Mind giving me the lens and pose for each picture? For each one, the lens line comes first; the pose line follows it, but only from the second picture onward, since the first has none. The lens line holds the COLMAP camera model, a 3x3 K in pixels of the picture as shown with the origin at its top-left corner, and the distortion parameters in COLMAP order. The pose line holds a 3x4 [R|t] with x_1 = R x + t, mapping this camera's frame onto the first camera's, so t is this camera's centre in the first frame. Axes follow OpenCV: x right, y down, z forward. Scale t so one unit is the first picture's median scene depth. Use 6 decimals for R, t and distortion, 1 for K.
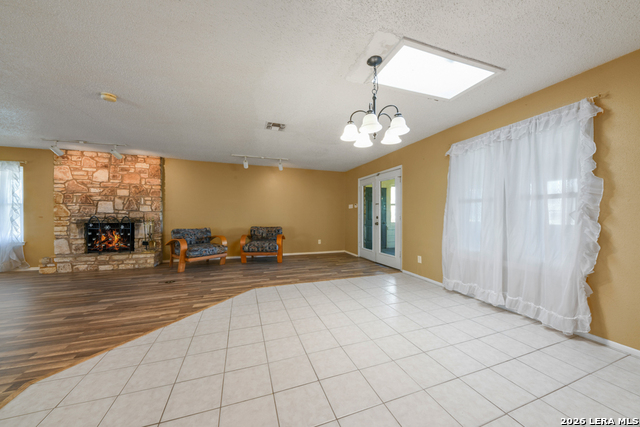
lens RADIAL K [[216.2, 0, 320.0], [0, 216.2, 214.8], [0, 0, 1]] dist [0.000198, -0.003406]
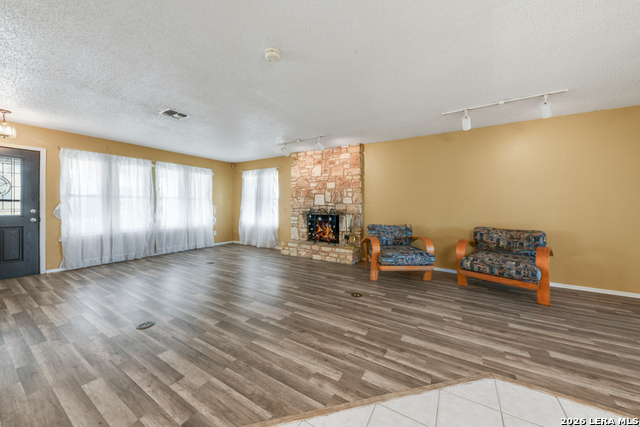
lens RADIAL K [[223.1, 0, 325.2], [0, 223.1, 205.3], [0, 0, 1]] dist [0.007646, -0.000031]
pose [[0.636806, -0.003243, -0.771017, -0.120032], [-0.003689, 0.999967, -0.007253, -0.000842], [0.771015, 0.007463, 0.636773, 0.319089]]
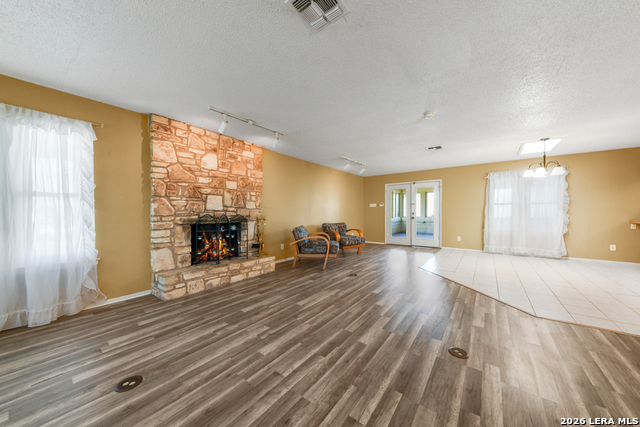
lens RADIAL K [[216.2, 0, 320.0], [0, 216.2, 214.8], [0, 0, 1]] dist [0.000198, -0.003406]
pose [[0.844319, -0.011078, 0.535727, -1.111345], [0.002641, 0.999860, 0.016513, -0.004837], [-0.535835, -0.012528, 0.844230, 0.146029]]
